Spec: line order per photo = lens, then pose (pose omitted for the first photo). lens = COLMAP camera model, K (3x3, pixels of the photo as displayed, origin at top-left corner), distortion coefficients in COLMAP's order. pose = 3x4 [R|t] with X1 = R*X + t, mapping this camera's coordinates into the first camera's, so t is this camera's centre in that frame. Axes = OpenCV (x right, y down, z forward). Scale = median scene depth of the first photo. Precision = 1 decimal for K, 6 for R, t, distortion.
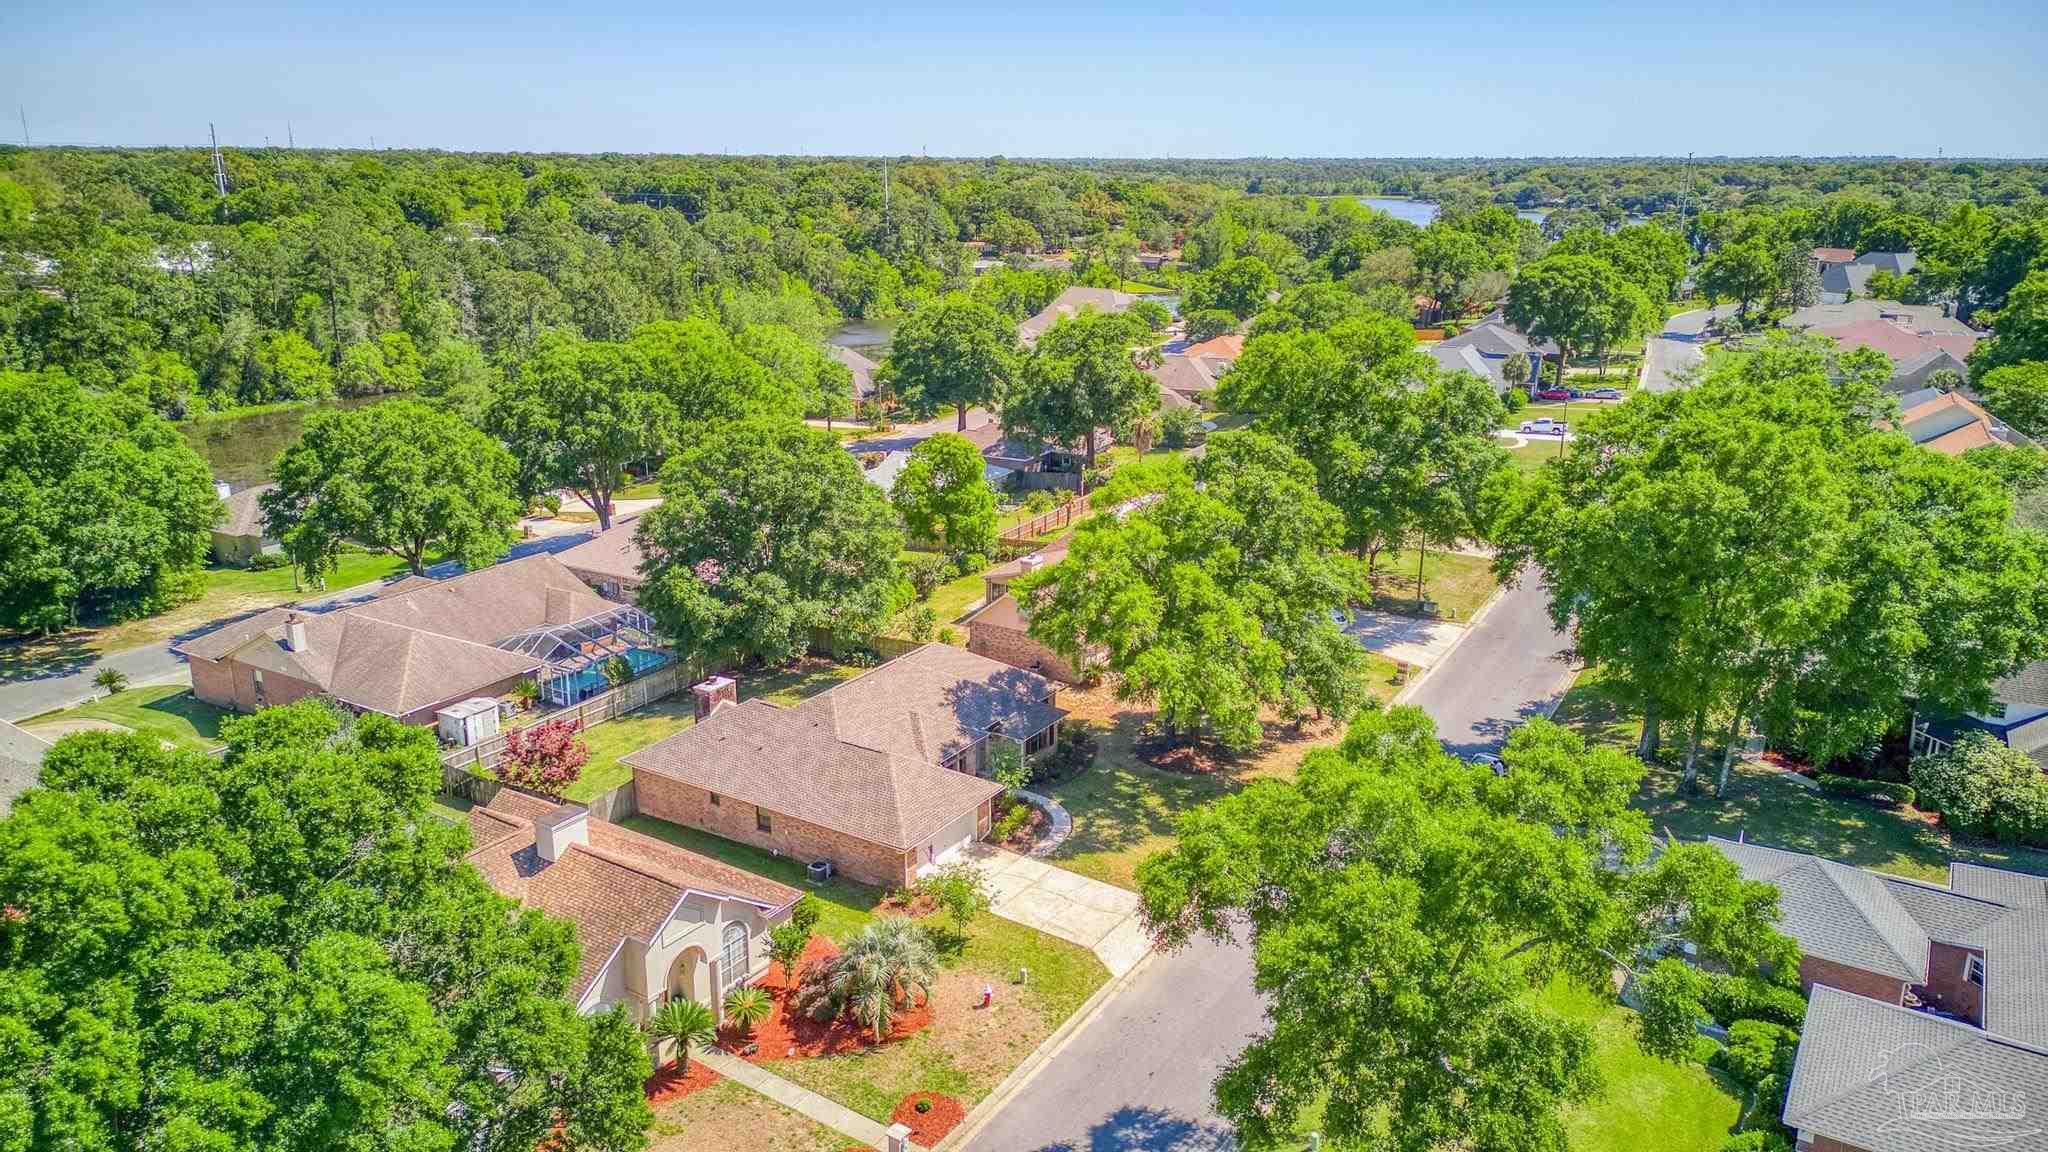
lens RADIAL K [[1494.3, 0, 1037.0], [0, 1494.3, 568.9], [0, 0, 1]] dist [0.089716, -0.093554]
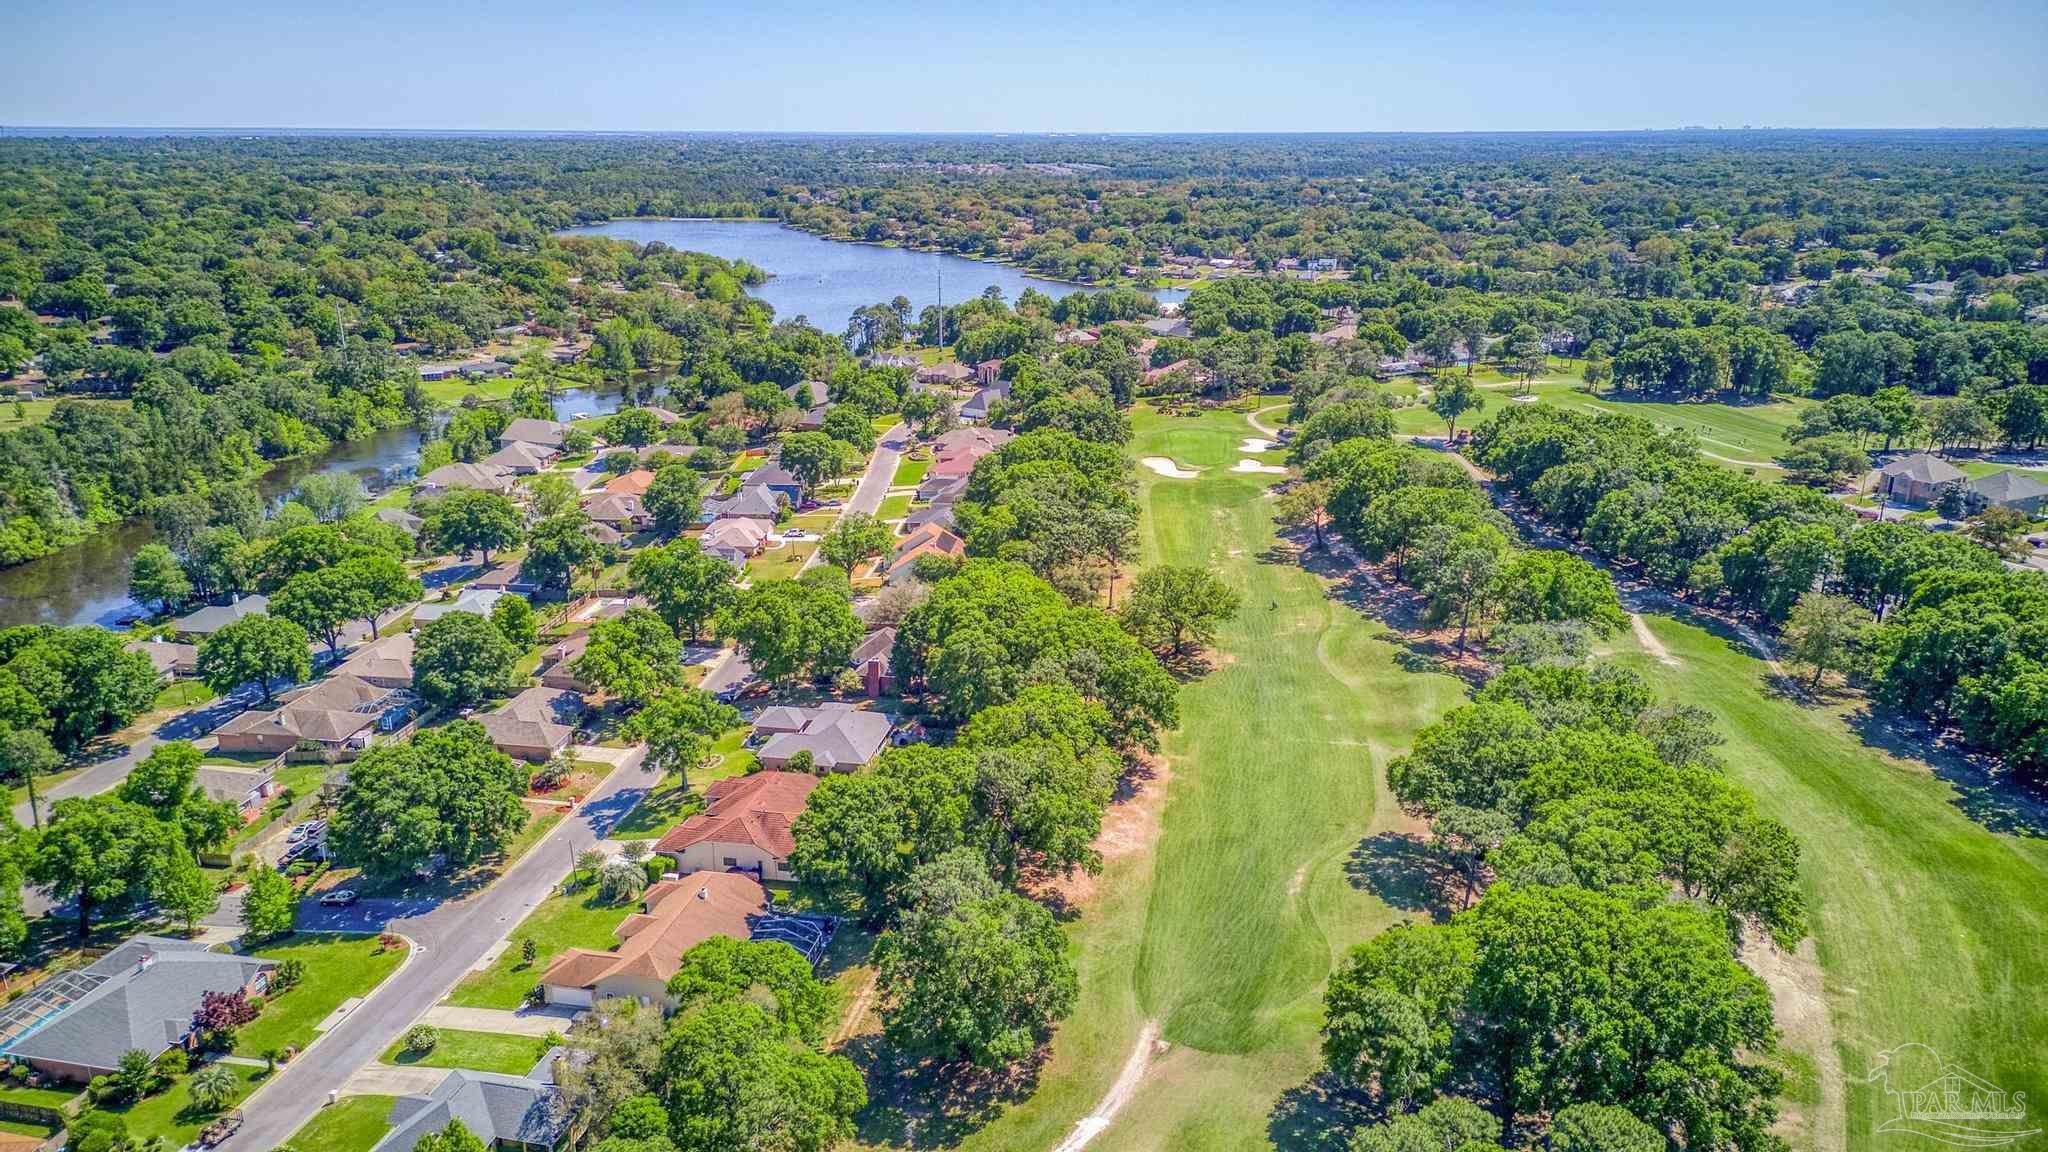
lens RADIAL K [[1494.3, 0, 1037.0], [0, 1494.3, 568.9], [0, 0, 1]] dist [0.089716, -0.093554]
pose [[0.926983, -0.121222, 0.354976, -0.160720], [0.113453, 0.992625, 0.042706, -0.171026], [-0.357535, 0.000686, 0.933900, -1.855177]]
